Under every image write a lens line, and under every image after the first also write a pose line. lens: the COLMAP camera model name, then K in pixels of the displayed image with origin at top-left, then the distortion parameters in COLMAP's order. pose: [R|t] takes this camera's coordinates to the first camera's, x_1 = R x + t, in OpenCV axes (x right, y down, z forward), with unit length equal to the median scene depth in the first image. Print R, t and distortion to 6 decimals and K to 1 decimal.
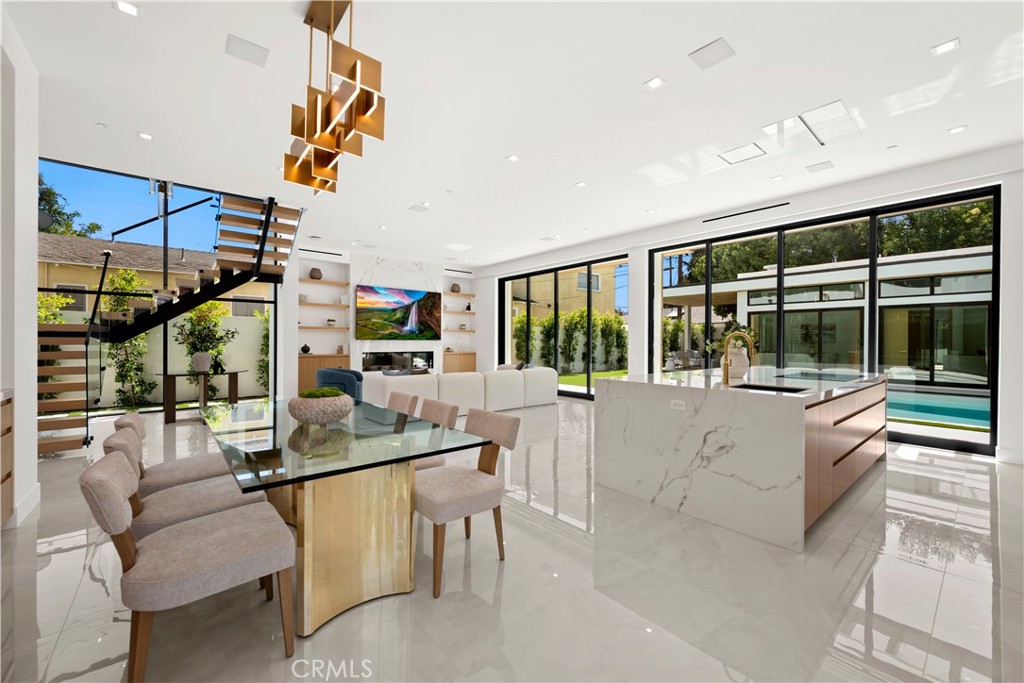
lens RADIAL K [[404.9, 0, 514.0], [0, 404.9, 338.5], [0, 0, 1]] dist [-0.000862, -0.000059]
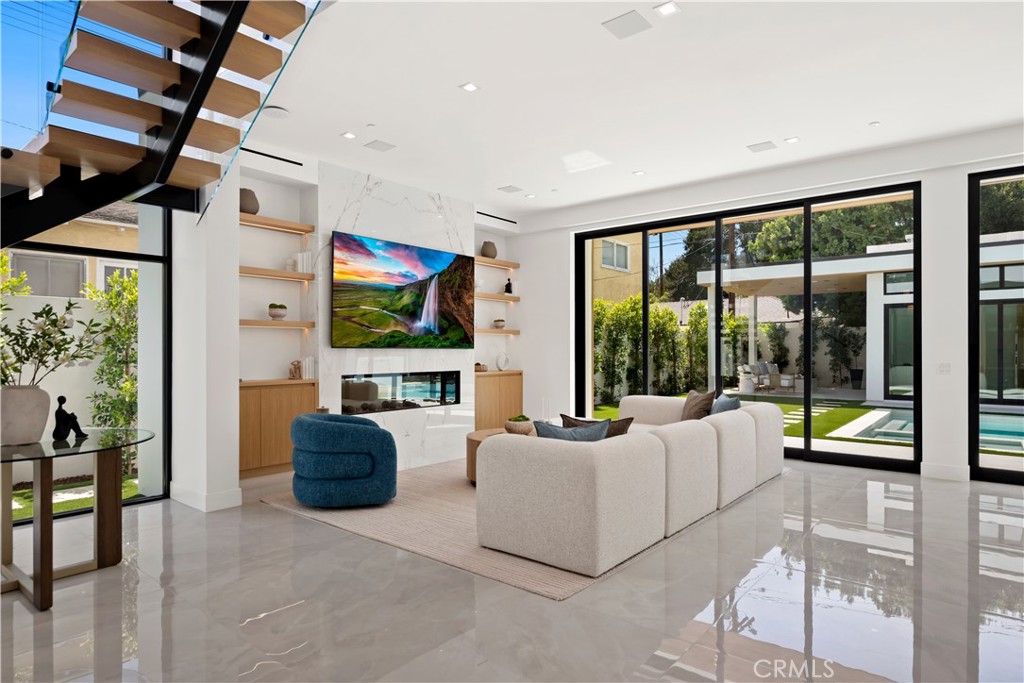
lens RADIAL K [[584.0, 0, 519.0], [0, 584.0, 348.8], [0, 0, 1]] dist [0.012409, -0.002697]
pose [[0.984523, -0.002338, 0.175237, -0.261424], [0.001350, 0.999983, 0.005757, 0.000219], [-0.175248, -0.005431, 0.984509, 0.257384]]
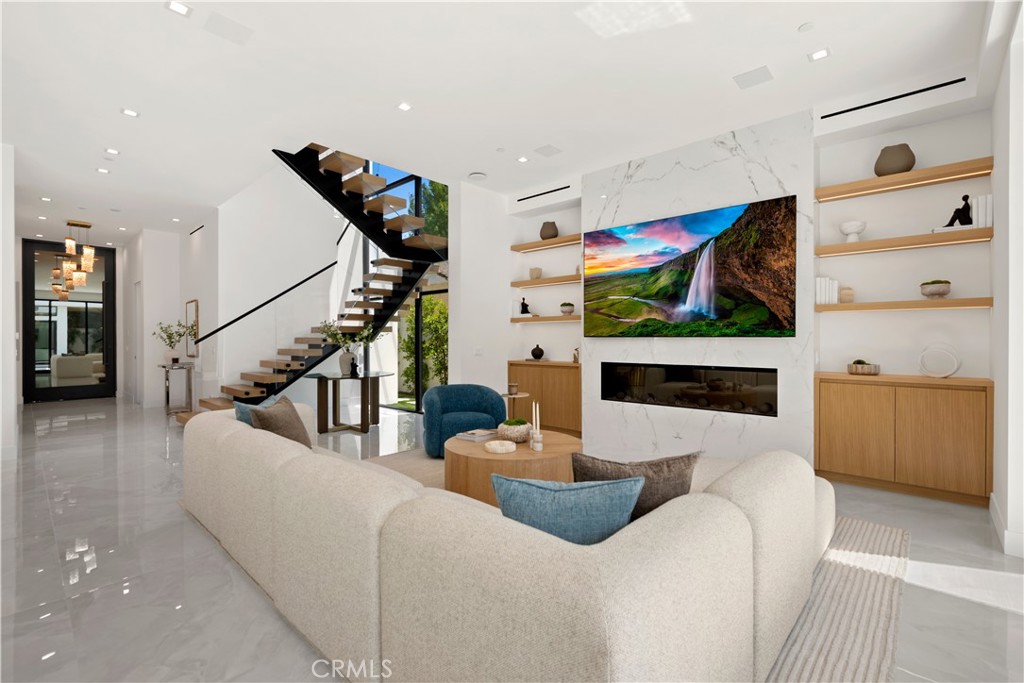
lens RADIAL K [[452.6, 0, 520.4], [0, 452.6, 342.7], [0, 0, 1]] dist [-0.008656, -0.000016]
pose [[0.126824, -0.000901, -0.991925, 0.158828], [0.002877, 0.999996, -0.000541, 0.008041], [0.991921, -0.002785, 0.126826, 0.752461]]
